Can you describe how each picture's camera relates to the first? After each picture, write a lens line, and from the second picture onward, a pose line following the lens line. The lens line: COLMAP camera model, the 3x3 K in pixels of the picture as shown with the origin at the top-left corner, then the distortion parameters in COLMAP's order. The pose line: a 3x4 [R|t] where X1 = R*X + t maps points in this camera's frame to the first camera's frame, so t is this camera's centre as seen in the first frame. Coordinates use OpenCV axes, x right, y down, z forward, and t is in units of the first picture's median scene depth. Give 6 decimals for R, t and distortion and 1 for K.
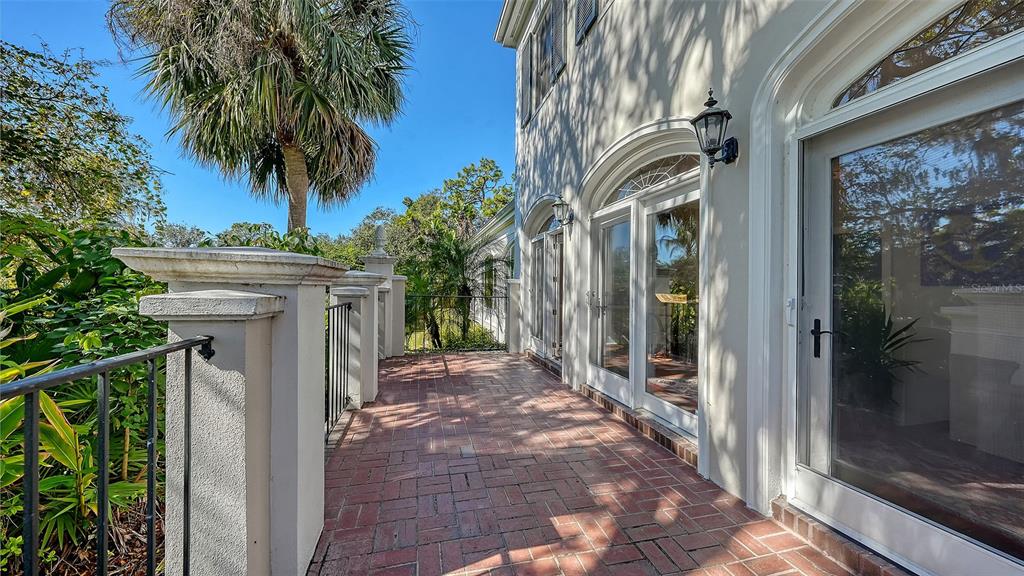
lens RADIAL K [[351.6, 0, 503.9], [0, 351.6, 289.7], [0, 0, 1]] dist [-0.003349, -0.000618]
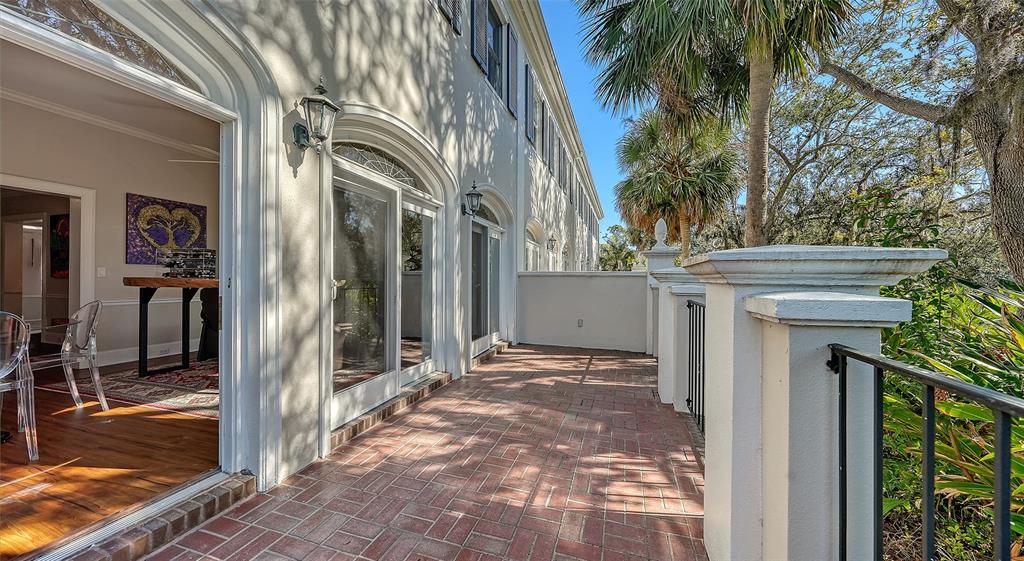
lens RADIAL K [[361.5, 0, 510.7], [0, 361.5, 278.1], [0, 0, 1]] dist [-0.002397, -0.000200]
pose [[-0.858324, -0.025898, 0.512454, -0.412086], [-0.023263, 0.999663, 0.011556, -0.018092], [-0.512580, -0.002002, -0.858637, 1.627486]]
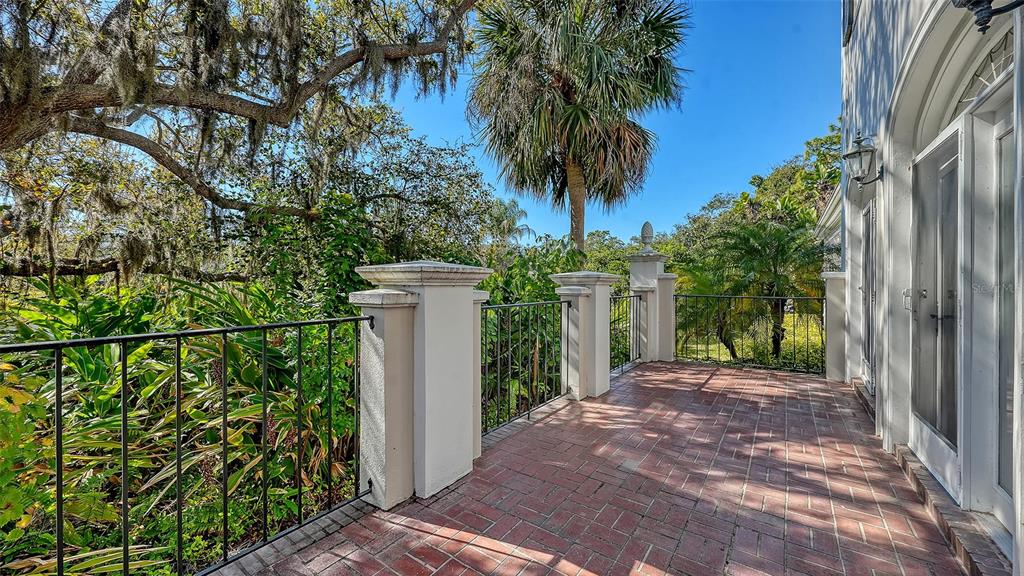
lens RADIAL K [[375.5, 0, 509.8], [0, 375.5, 290.2], [0, 0, 1]] dist [-0.015769, 0.000267]
pose [[0.646362, -0.002291, -0.763027, 0.325431], [0.004586, 0.999989, 0.000882, 0.002362], [0.763017, -0.004070, 0.646366, 0.107177]]
